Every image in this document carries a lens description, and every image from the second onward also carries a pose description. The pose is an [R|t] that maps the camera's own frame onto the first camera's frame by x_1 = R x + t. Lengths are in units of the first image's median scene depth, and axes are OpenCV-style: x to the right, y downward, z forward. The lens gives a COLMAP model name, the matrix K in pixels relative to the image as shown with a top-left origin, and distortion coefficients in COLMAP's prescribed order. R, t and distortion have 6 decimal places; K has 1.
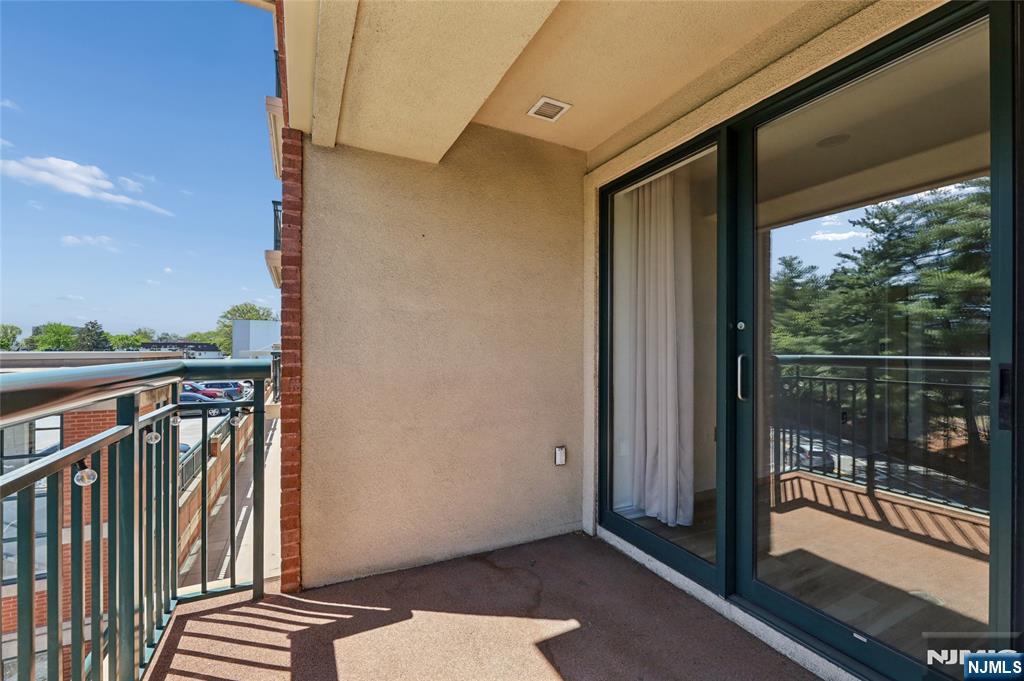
lens RADIAL K [[413.0, 0, 511.3], [0, 413.0, 335.7], [0, 0, 1]] dist [-0.001279, -0.000178]
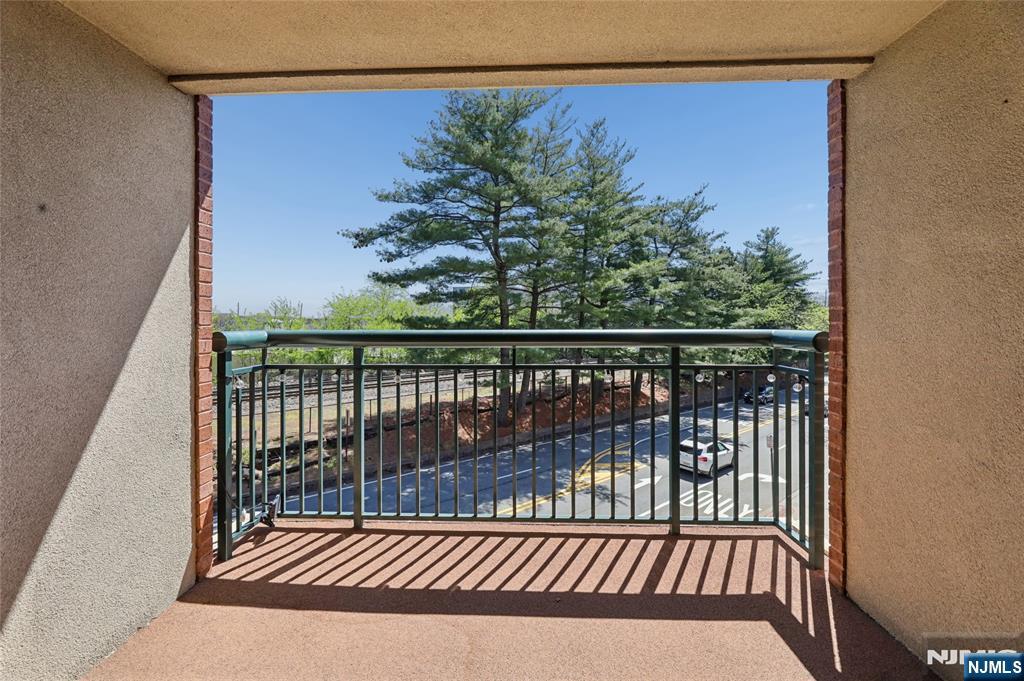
lens RADIAL K [[422.4, 0, 507.5], [0, 422.4, 319.8], [0, 0, 1]] dist [0.000222, 0.000081]
pose [[-0.464598, -0.006933, -0.885495, 0.611184], [0.023086, 0.999535, -0.019939, 0.031059], [0.885221, -0.029706, -0.464221, 0.775143]]
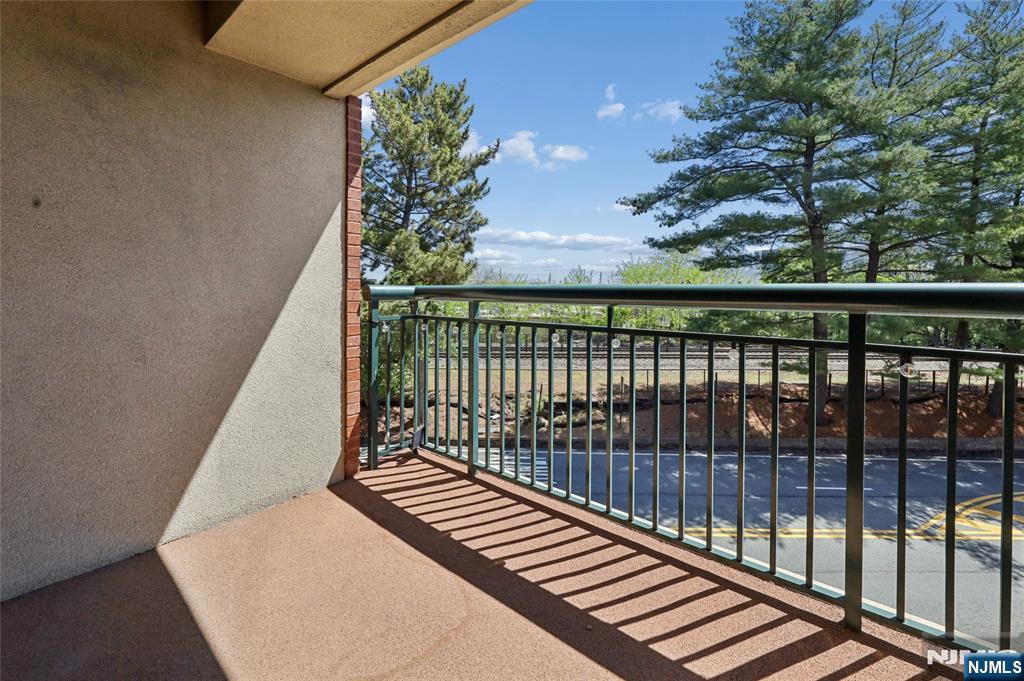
lens RADIAL K [[433.0, 0, 511.9], [0, 433.0, 292.2], [0, 0, 1]] dist [0.003642, -0.000174]
pose [[-0.910067, -0.007591, -0.414392, 0.597686], [0.000984, 0.999790, -0.020474, 0.032346], [0.414461, -0.019040, -0.909868, 0.783557]]
